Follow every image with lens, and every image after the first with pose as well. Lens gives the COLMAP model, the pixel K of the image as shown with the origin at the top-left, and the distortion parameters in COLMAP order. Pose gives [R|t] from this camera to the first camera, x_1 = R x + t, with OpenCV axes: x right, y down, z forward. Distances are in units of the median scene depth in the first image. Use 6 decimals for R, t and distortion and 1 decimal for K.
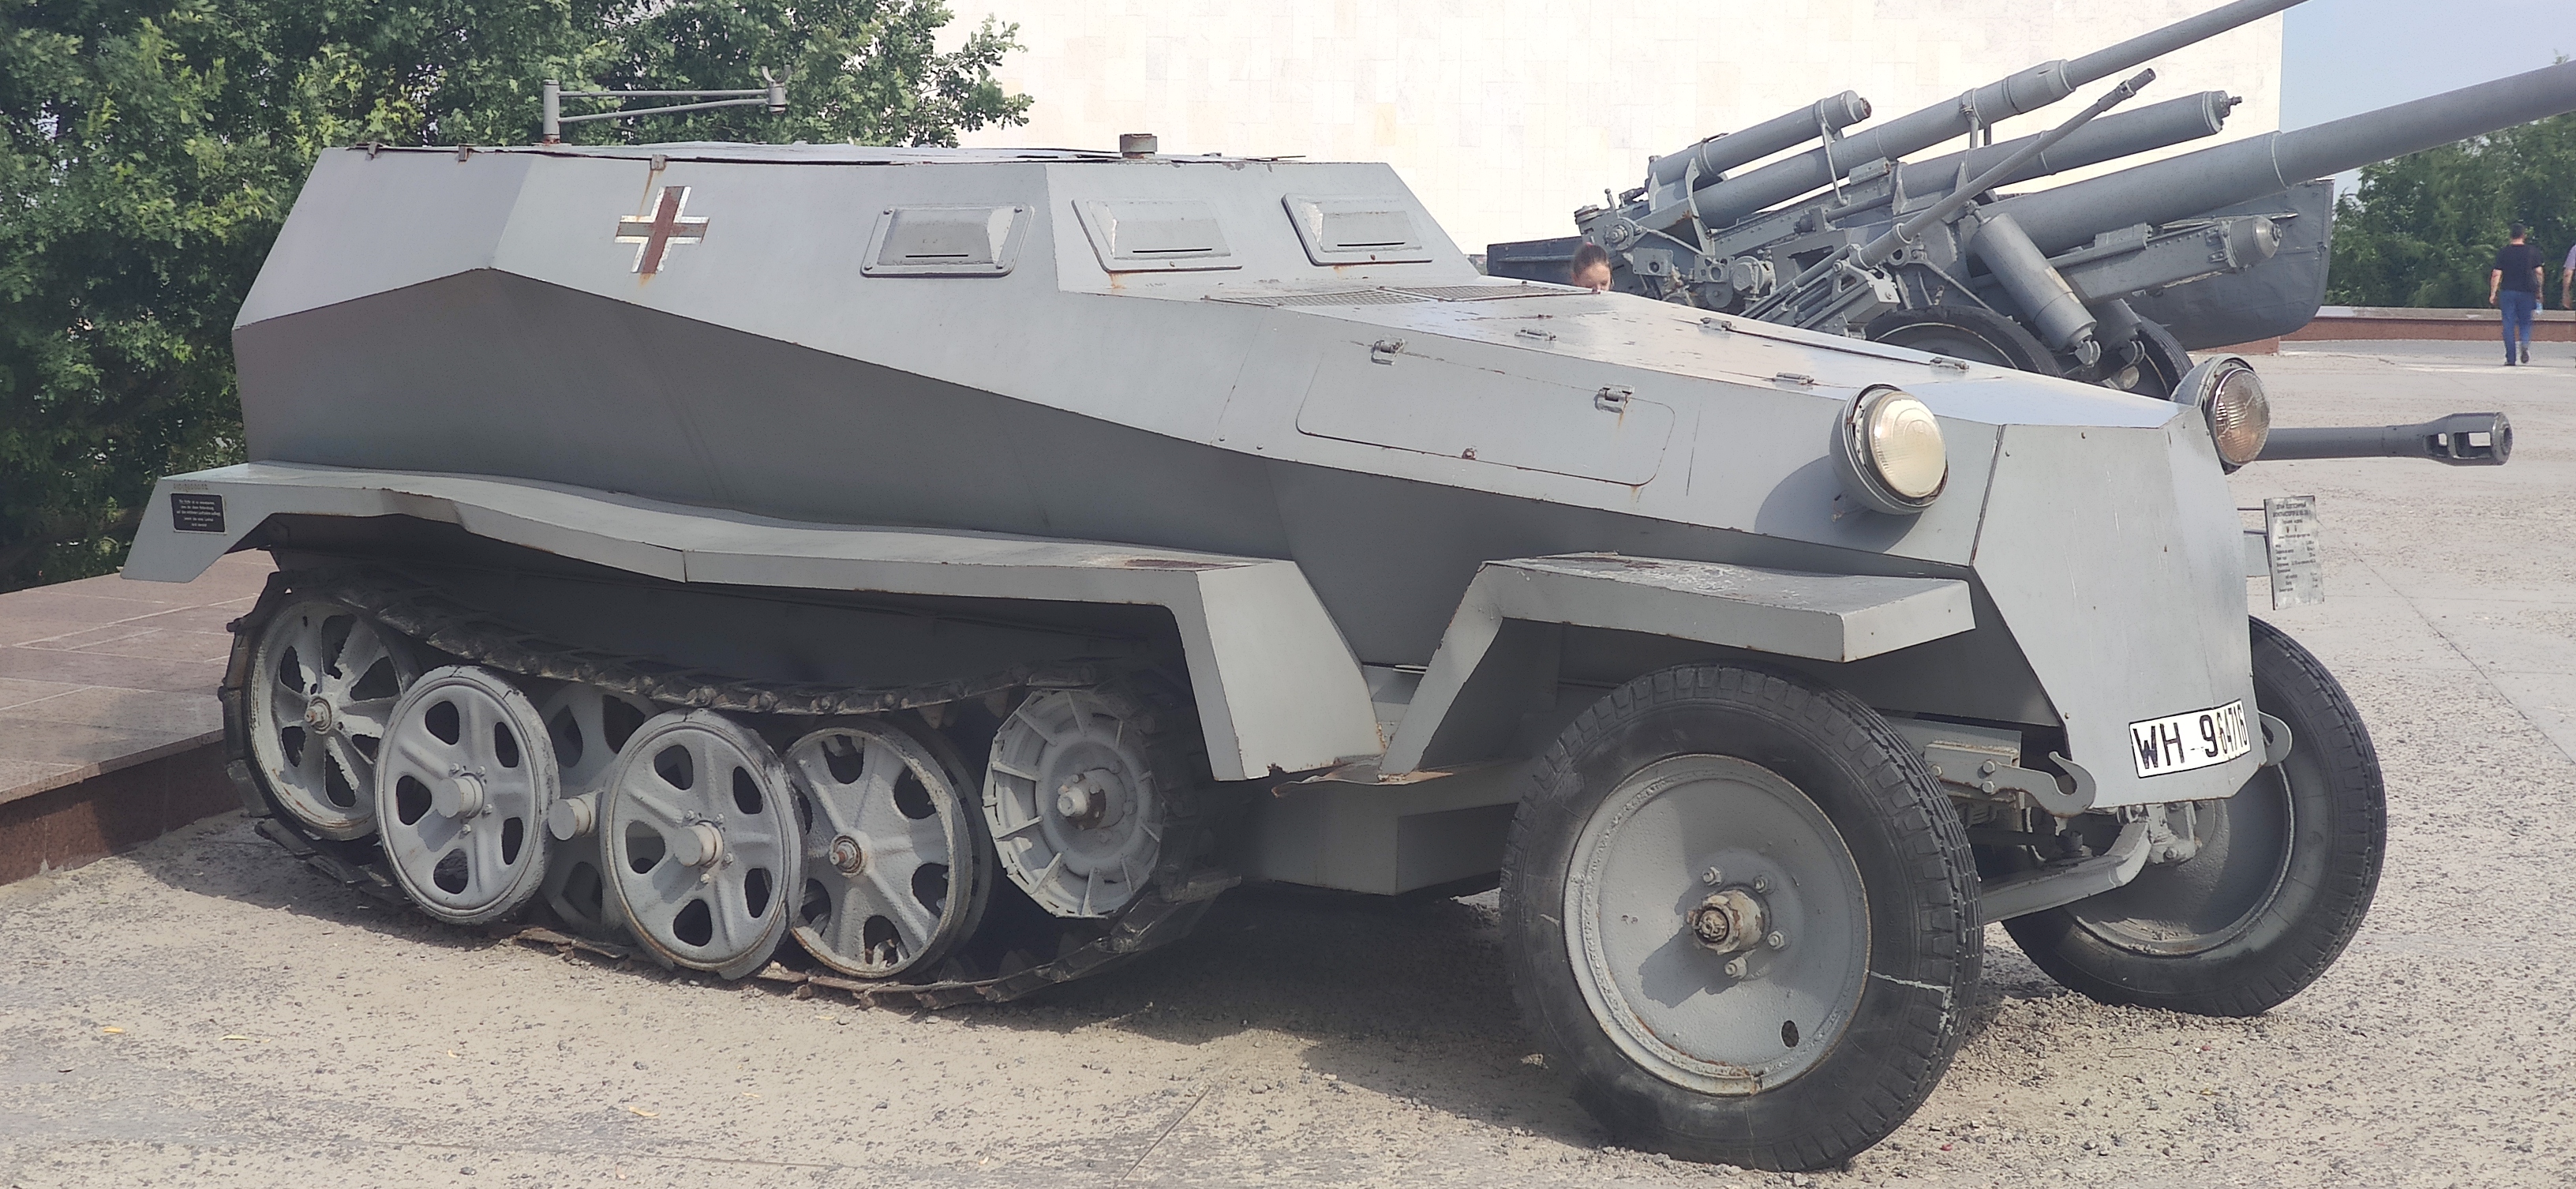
lens RADIAL K [[3945.6, 0, 1288.0], [0, 3945.6, 594.5], [0, 0, 1]] dist [0.290351, -1.235877]
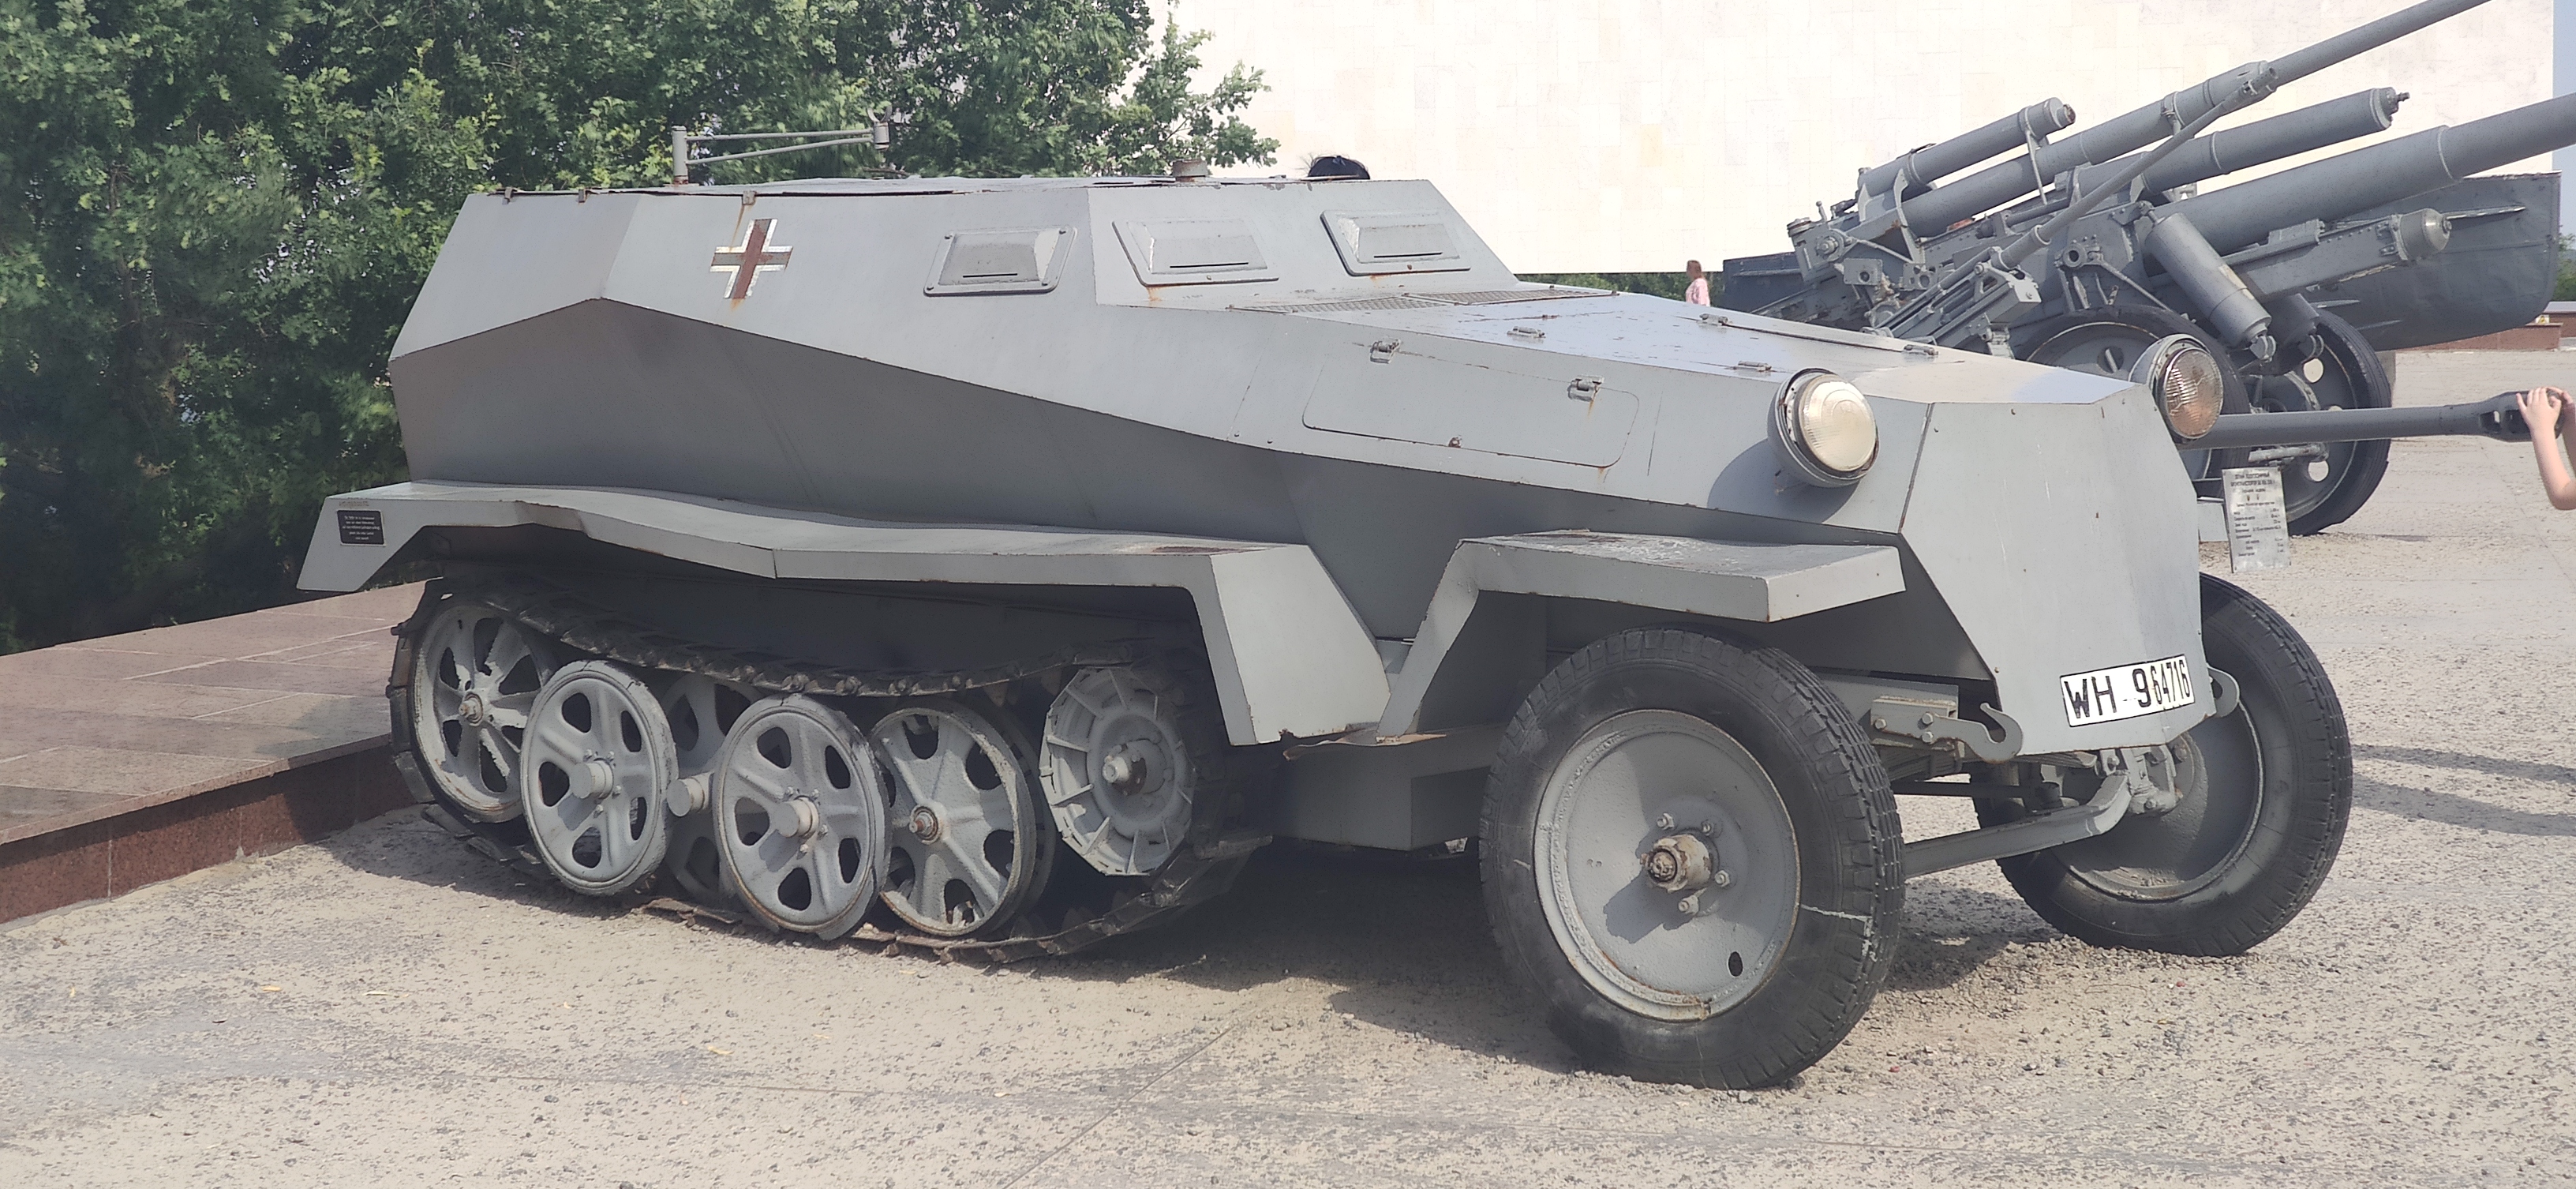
lens RADIAL K [[3945.6, 0, 1288.0], [0, 3945.6, 594.5], [0, 0, 1]] dist [0.290351, -1.235877]
pose [[0.996164, -0.019724, -0.085249, 0.082827], [0.019086, 0.999783, -0.008290, 0.013134], [0.085394, 0.006631, 0.996325, -0.083145]]
